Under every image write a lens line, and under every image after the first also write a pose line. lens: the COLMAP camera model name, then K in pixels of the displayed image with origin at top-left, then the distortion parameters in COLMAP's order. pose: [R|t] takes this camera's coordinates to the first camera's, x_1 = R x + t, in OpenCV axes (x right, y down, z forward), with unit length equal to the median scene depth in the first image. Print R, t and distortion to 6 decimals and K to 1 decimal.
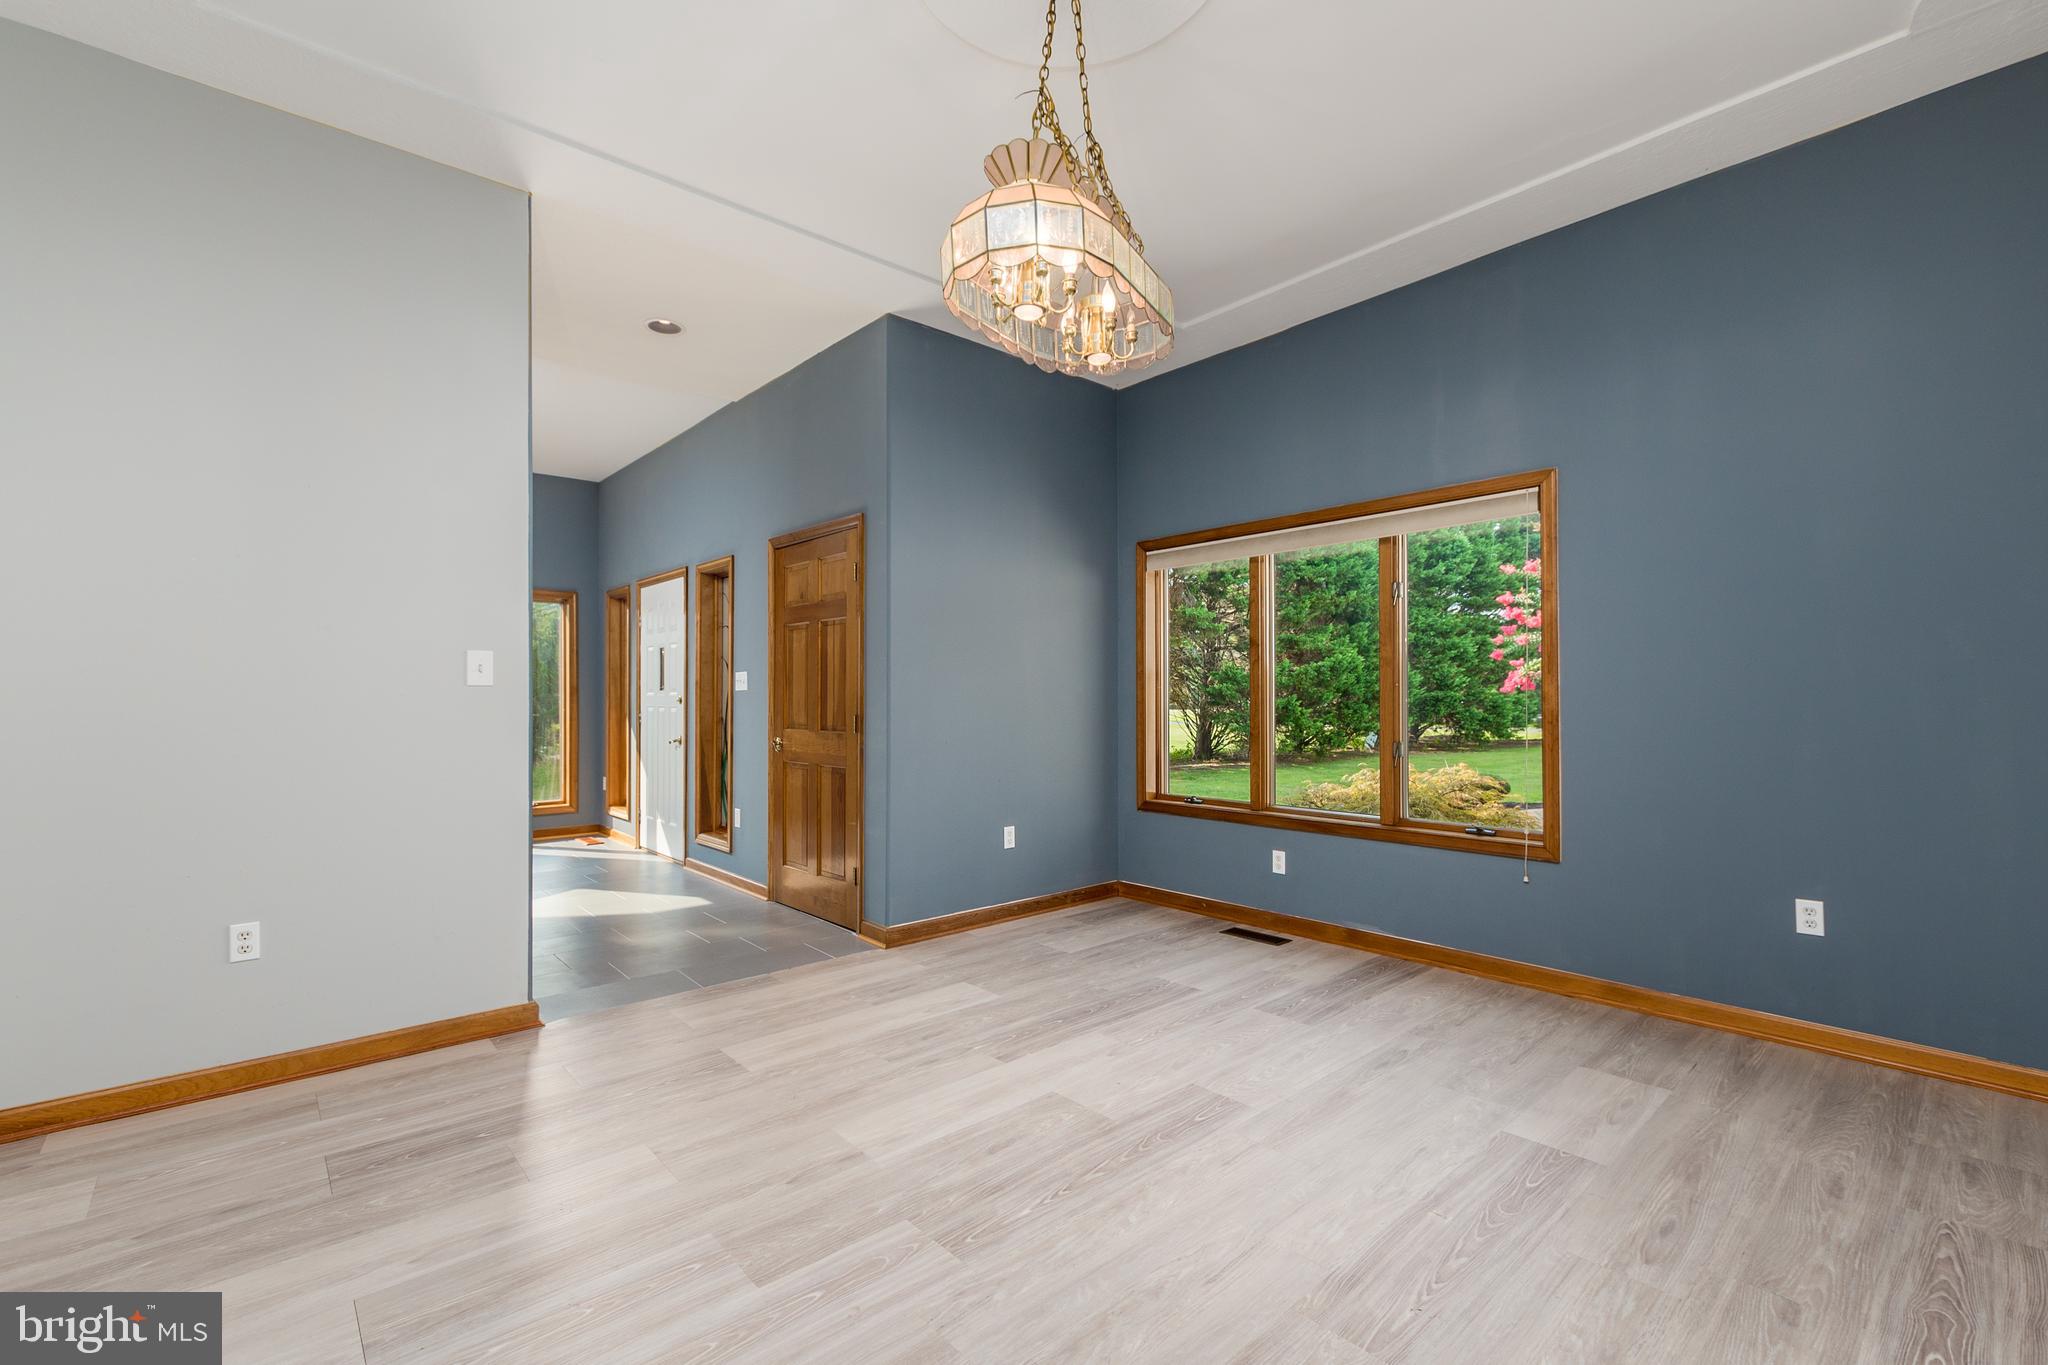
lens RADIAL K [[884.3, 0, 1021.5], [0, 884.3, 689.8], [0, 0, 1]] dist [0.001835, -0.000347]
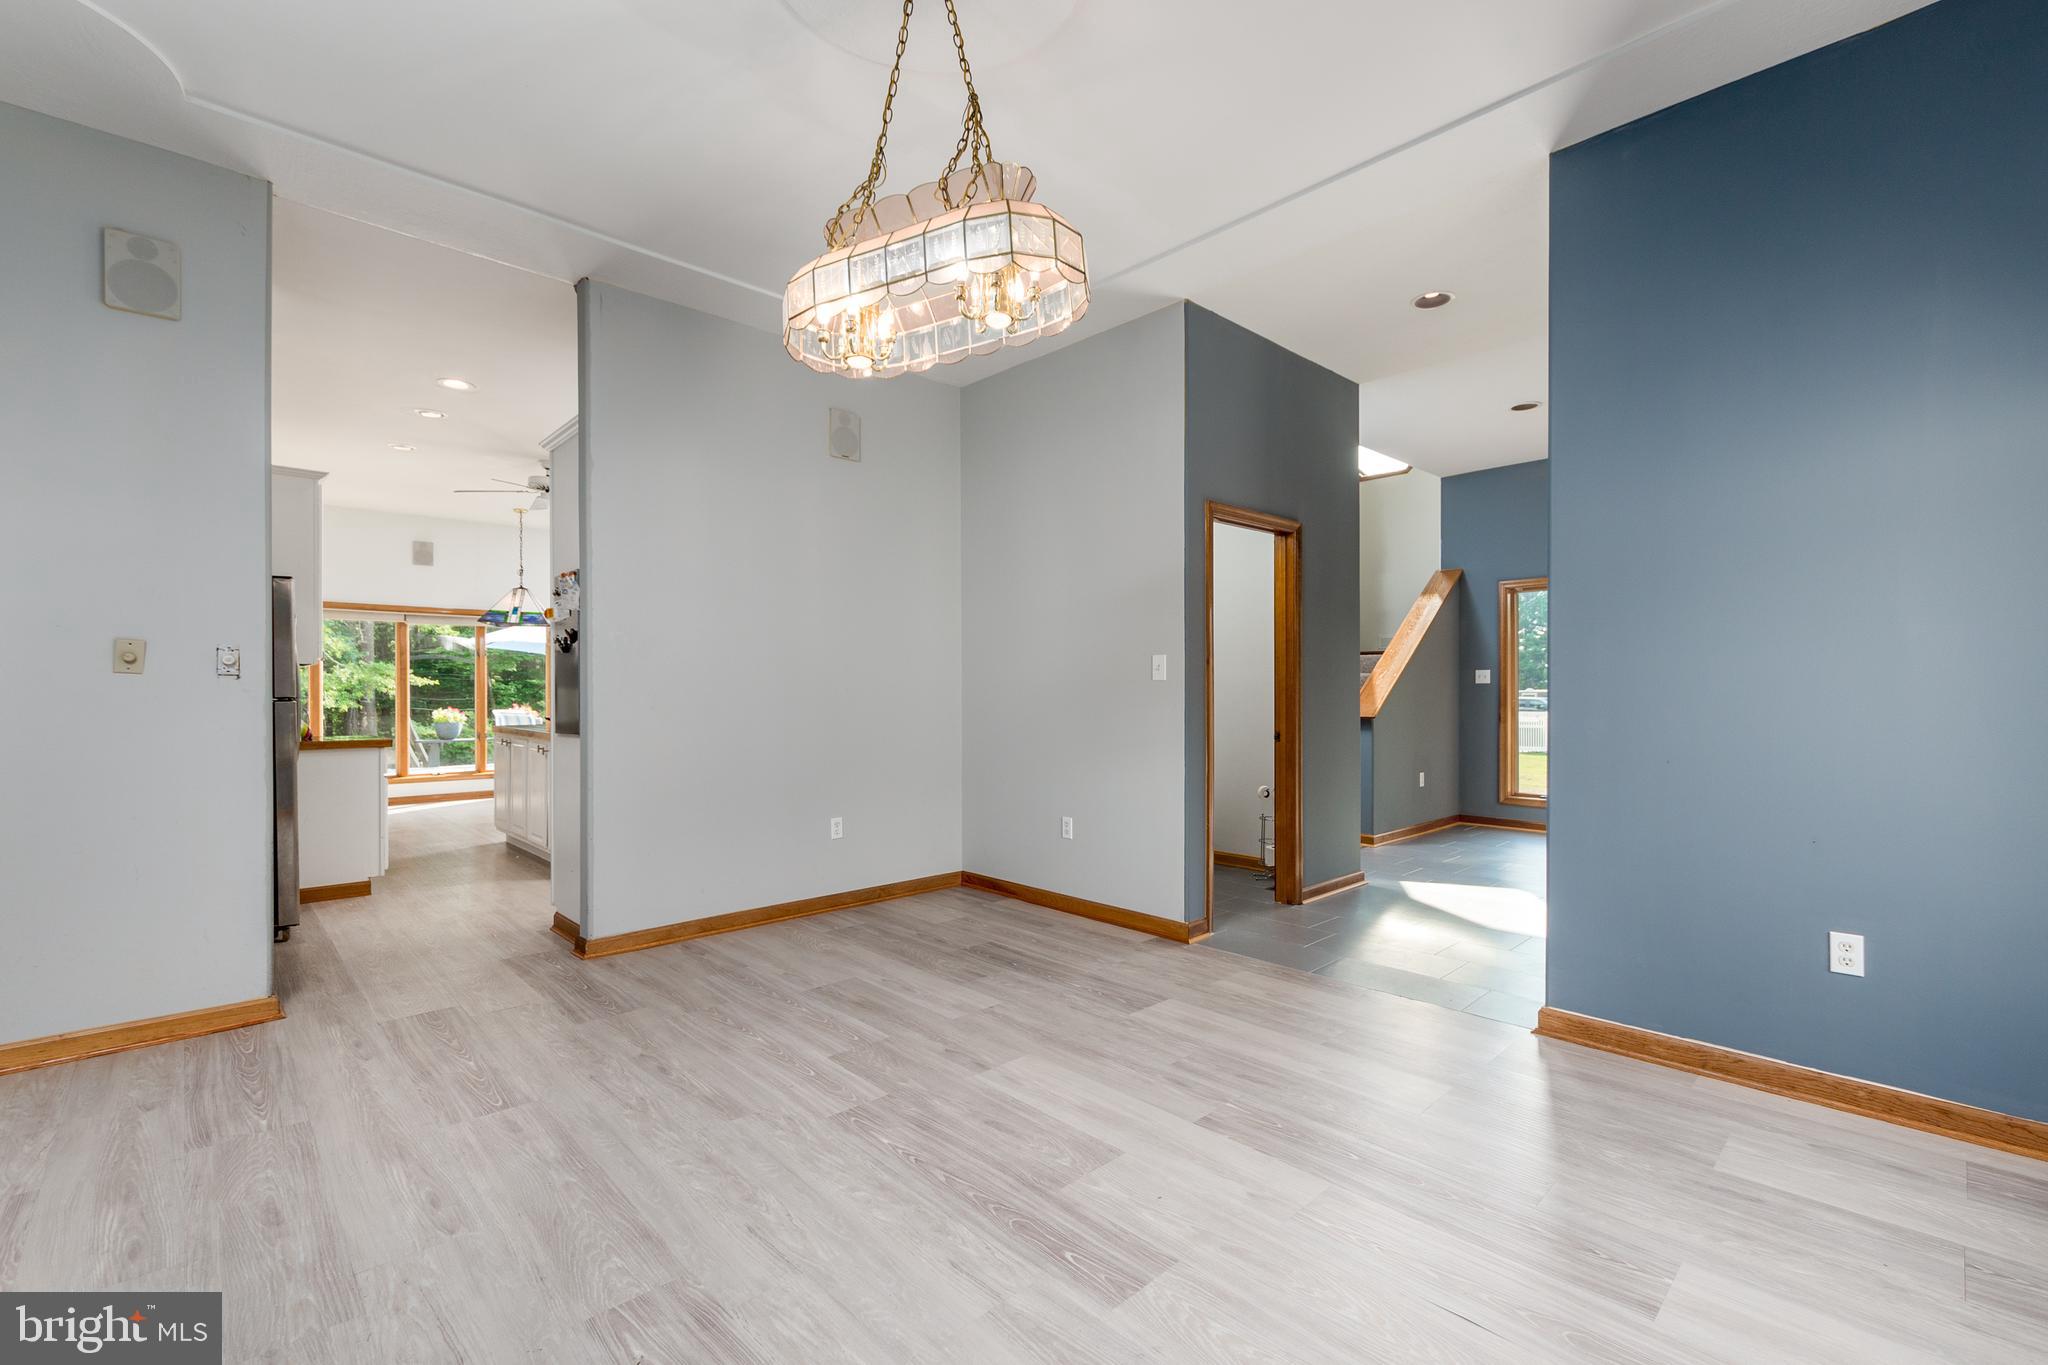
lens RADIAL K [[874.7, 0, 1032.1], [0, 874.7, 688.9], [0, 0, 1]] dist [-0.000488, -0.000584]
pose [[0.040324, 0.002096, -0.999184, 0.940621], [0.010149, 0.999945, 0.002507, 0.003577], [0.999135, -0.010242, 0.040301, 0.947519]]
